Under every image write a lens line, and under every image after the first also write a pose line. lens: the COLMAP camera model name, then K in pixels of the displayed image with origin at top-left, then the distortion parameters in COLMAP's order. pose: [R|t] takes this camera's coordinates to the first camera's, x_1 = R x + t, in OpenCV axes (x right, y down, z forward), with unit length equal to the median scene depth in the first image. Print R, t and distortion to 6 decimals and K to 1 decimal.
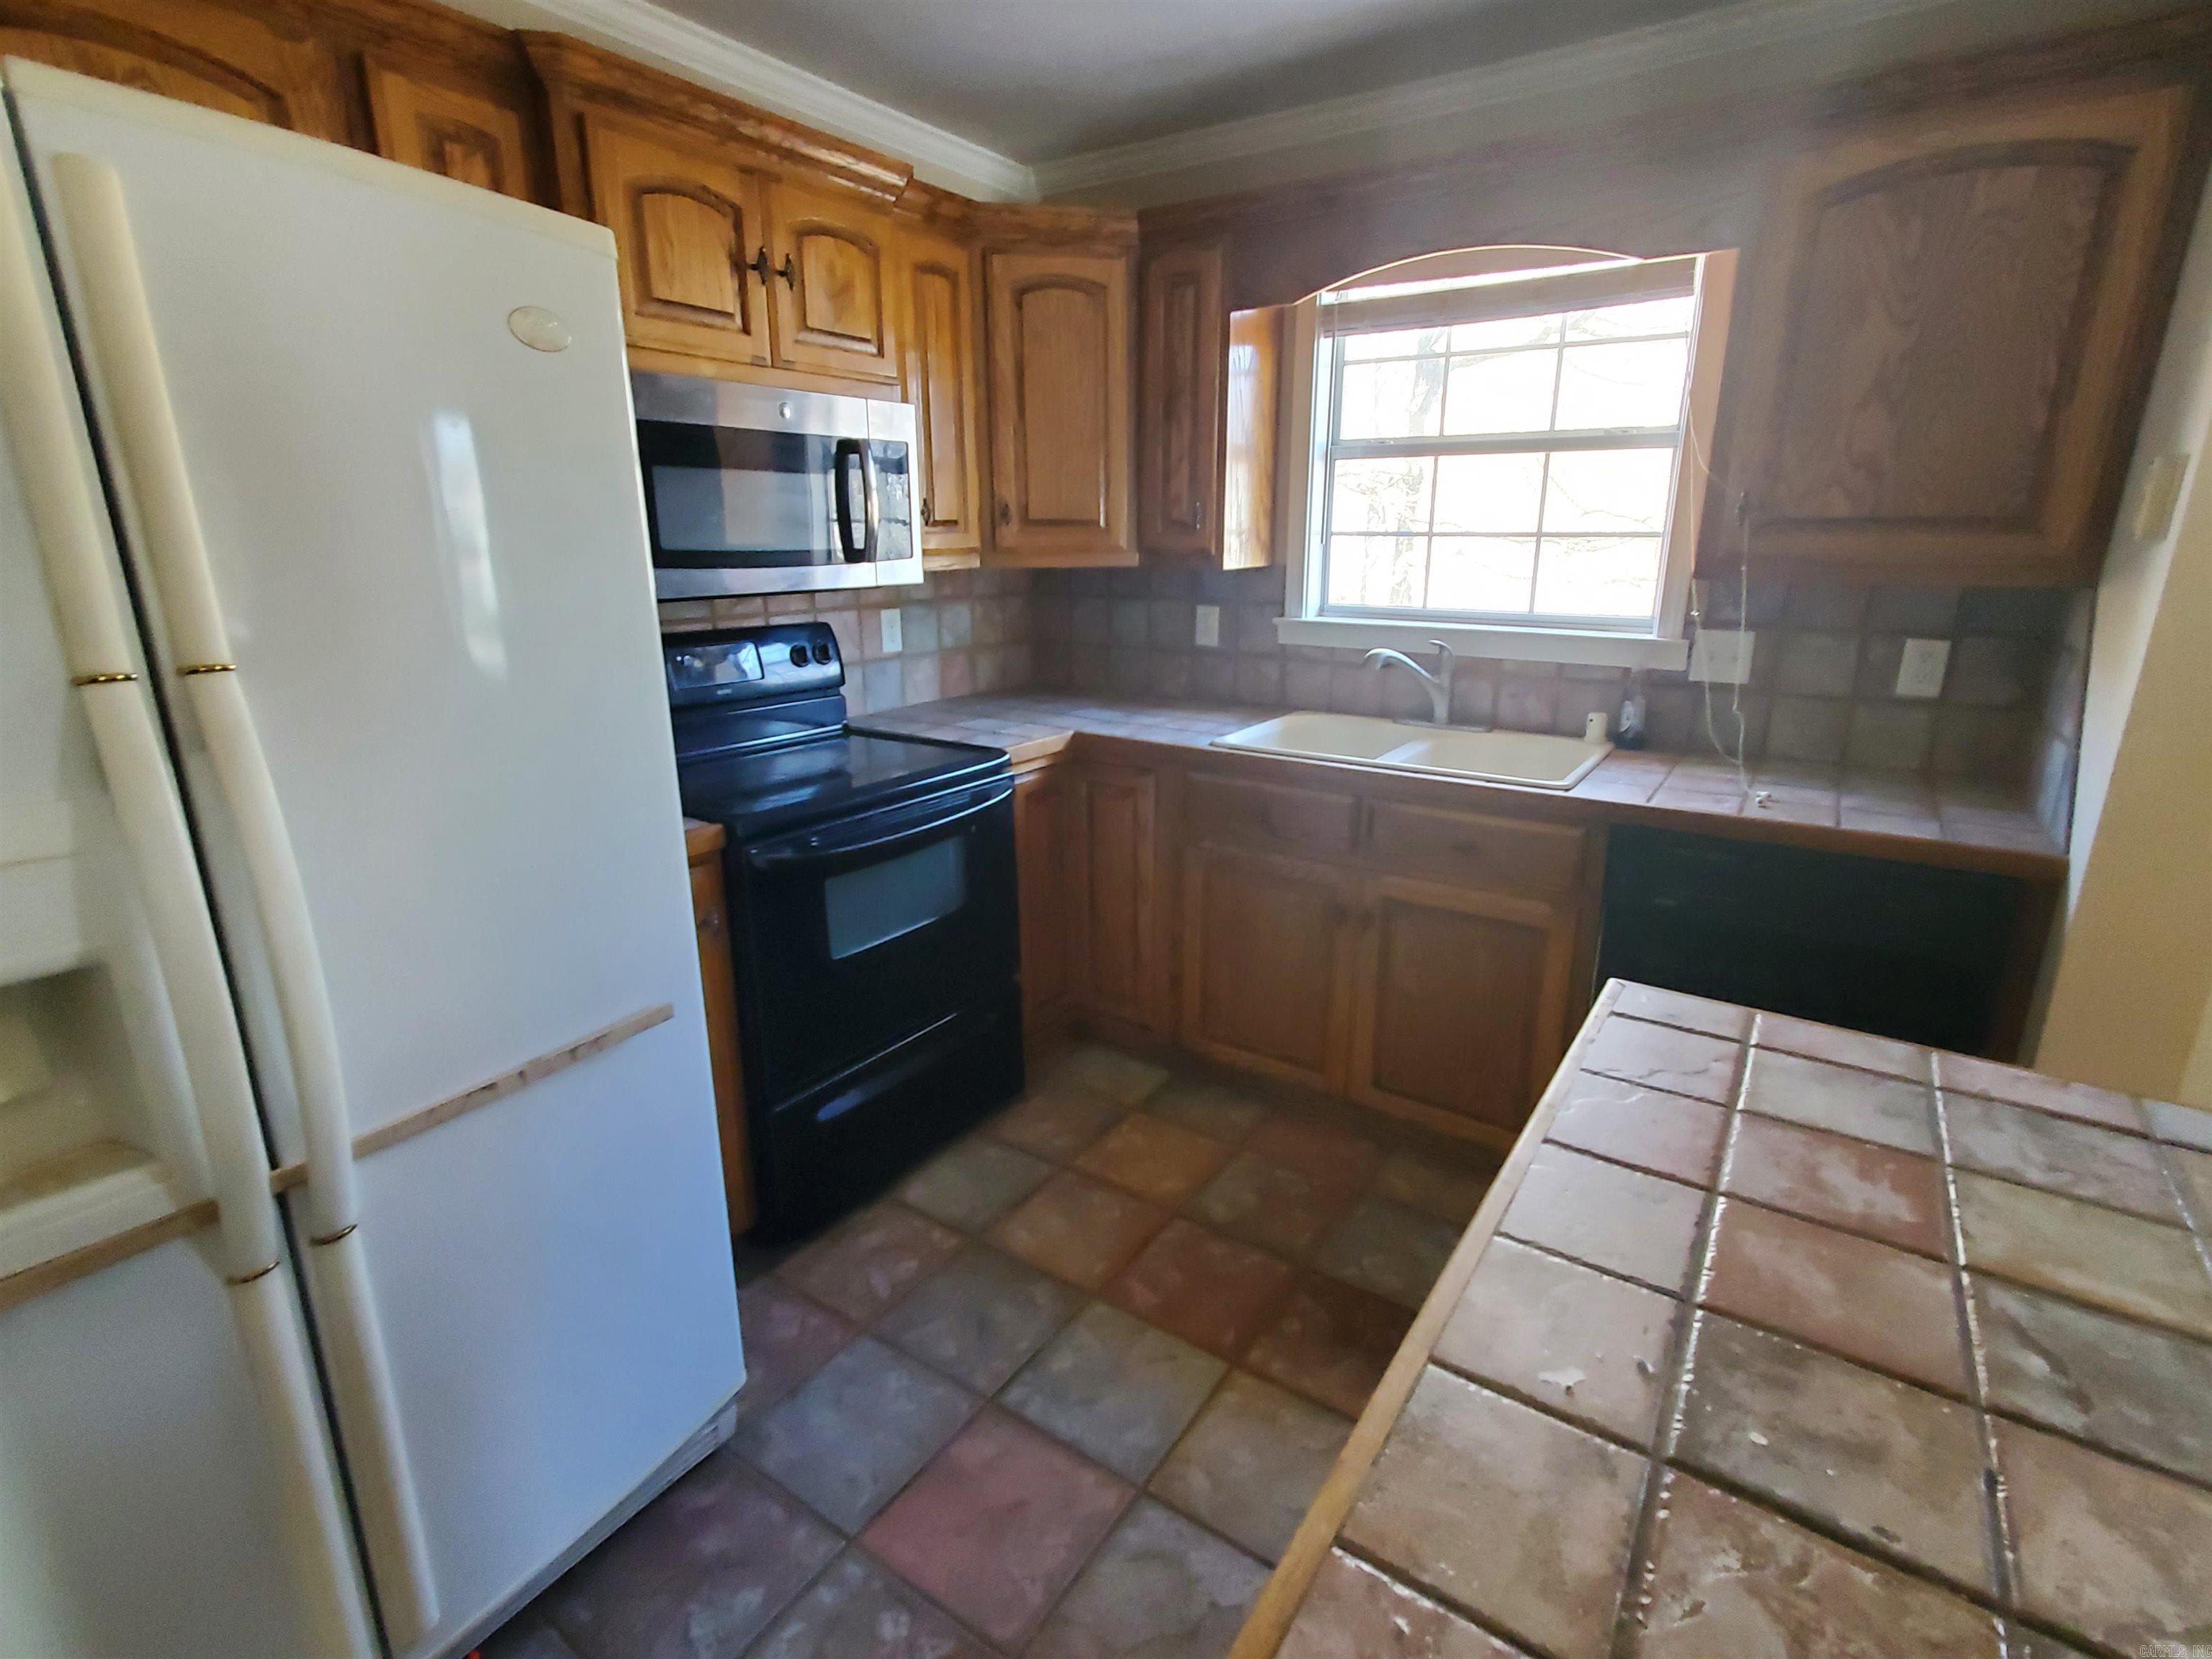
lens RADIAL K [[1046.8, 0, 1122.1], [0, 1046.8, 813.8], [0, 0, 1]] dist [0.002382, 0.003396]
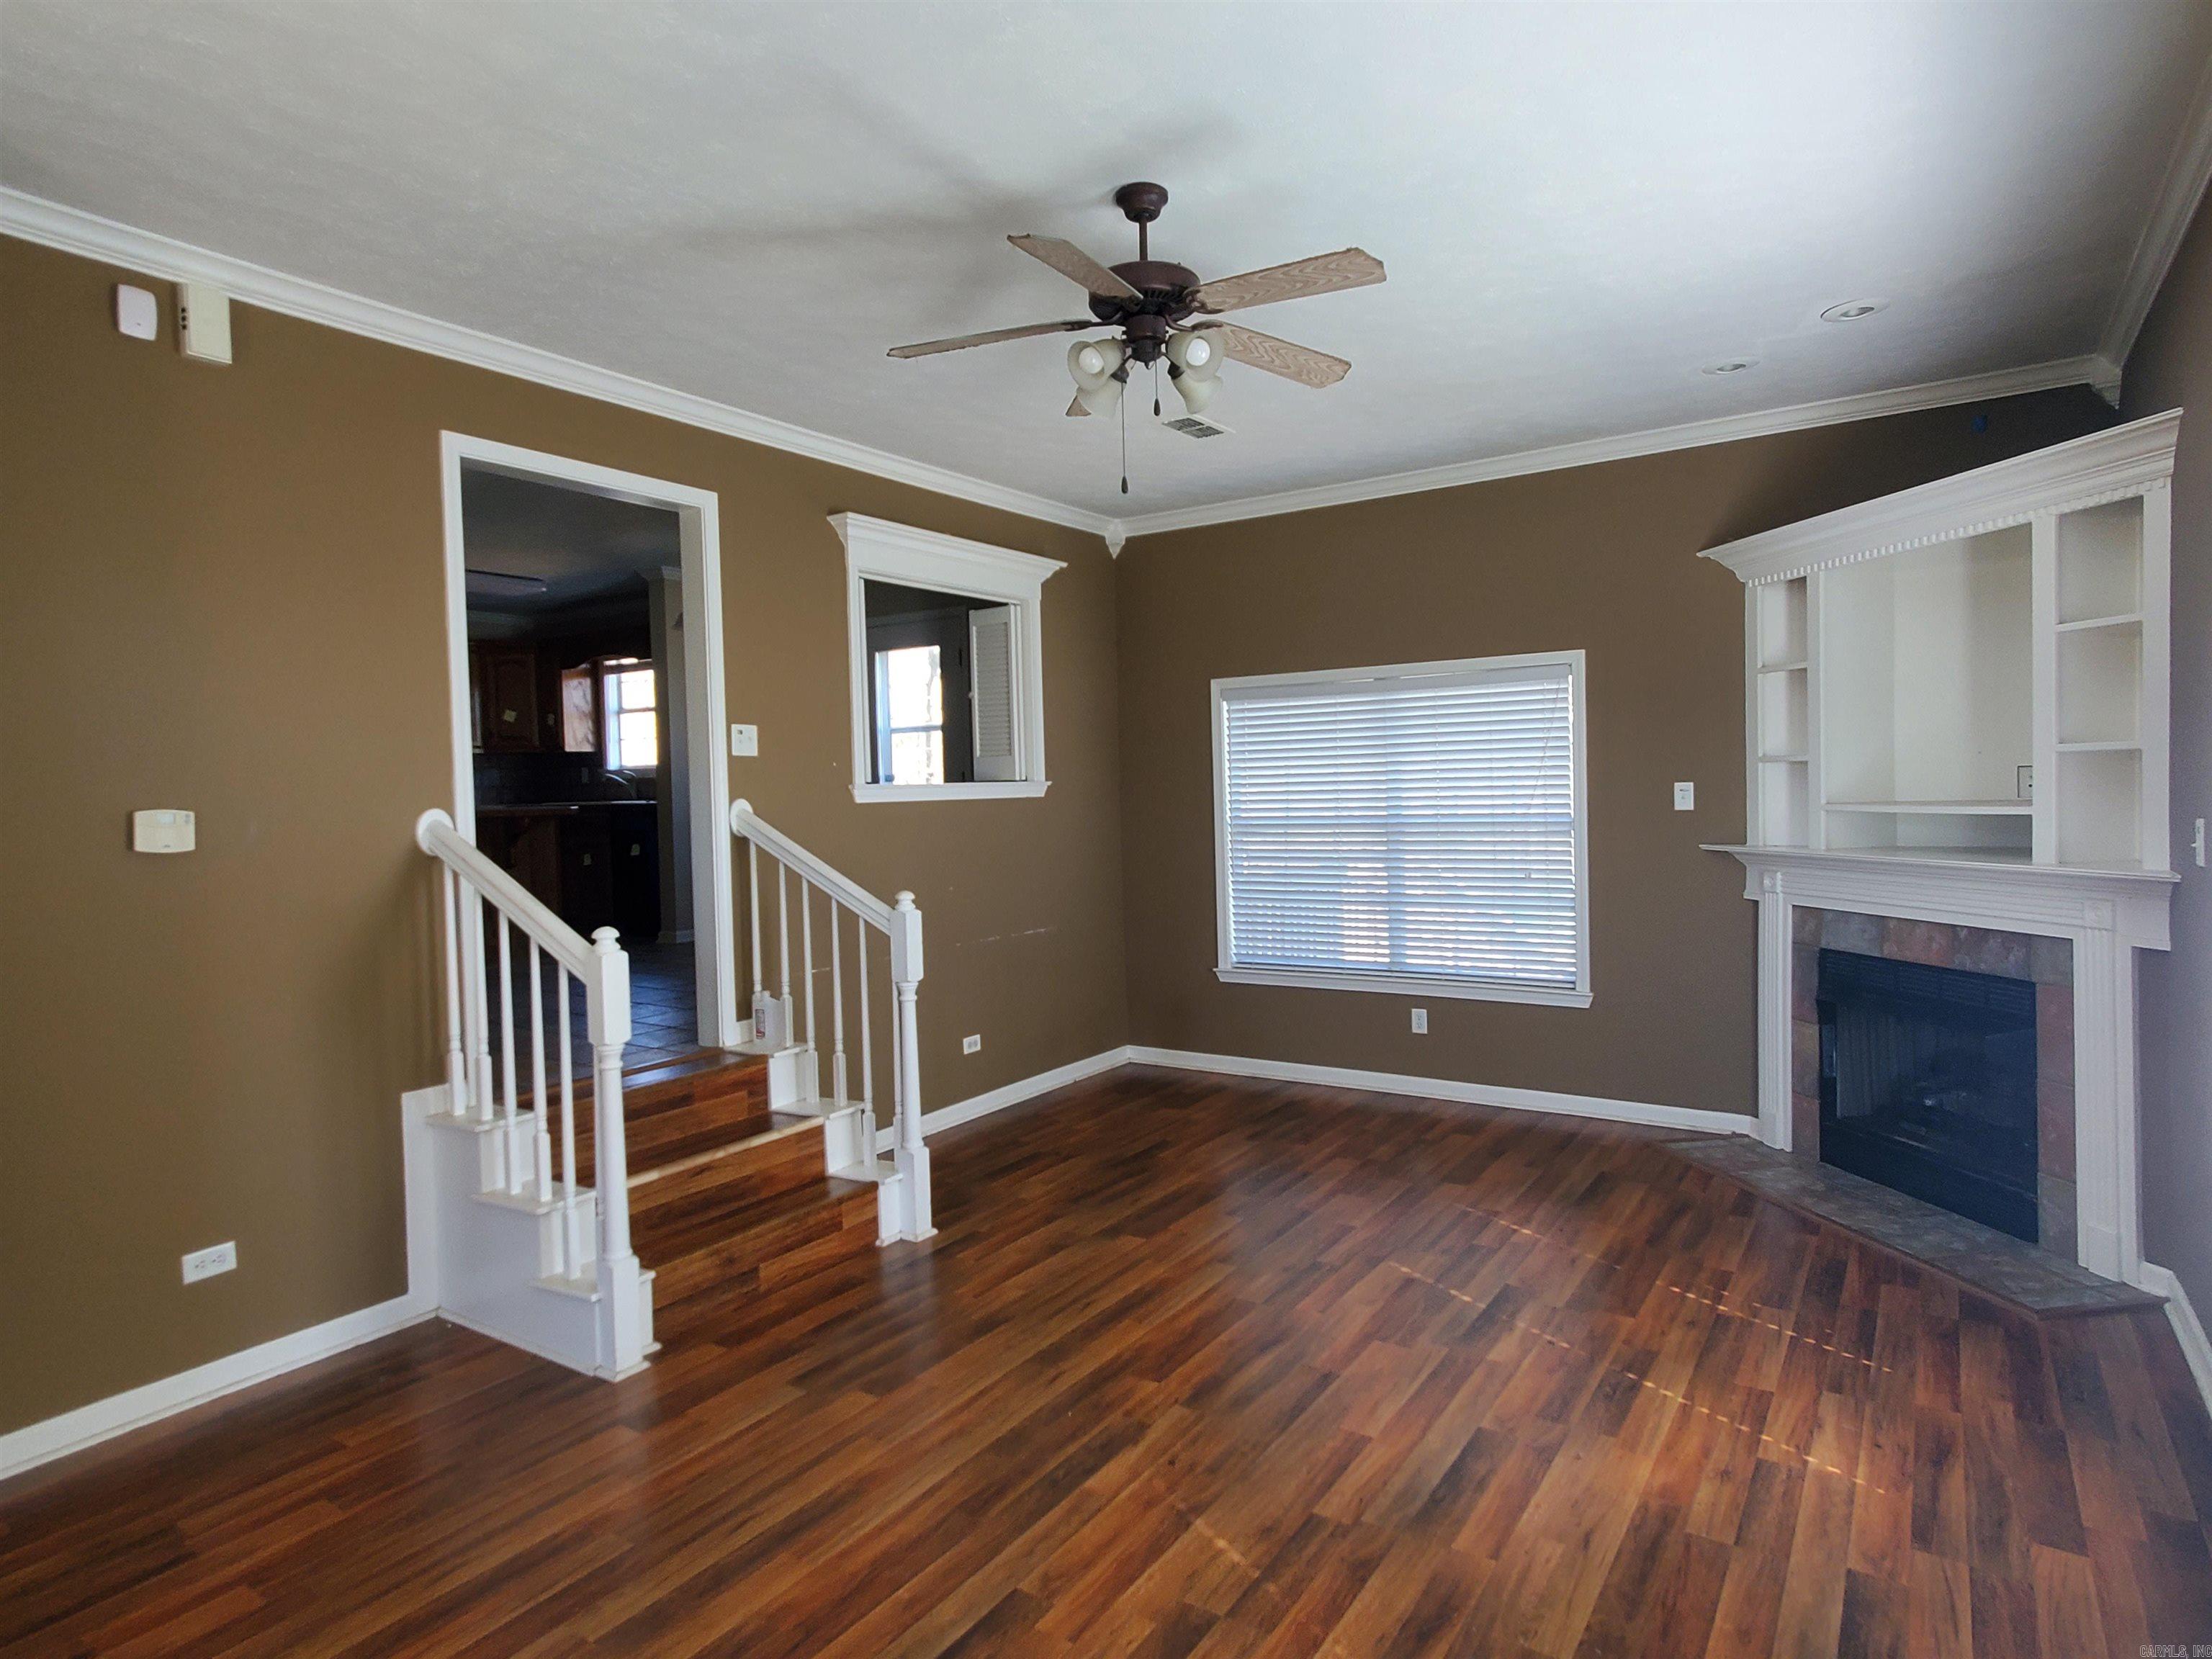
lens RADIAL K [[1237.2, 0, 1125.4], [0, 1237.2, 829.9], [0, 0, 1]] dist [0.002223, 0.002324]
pose [[0.999650, -0.024161, 0.010769, 1.688711], [0.025988, 0.972976, -0.229439, 0.848446], [-0.004935, 0.229639, 0.973263, -2.420812]]
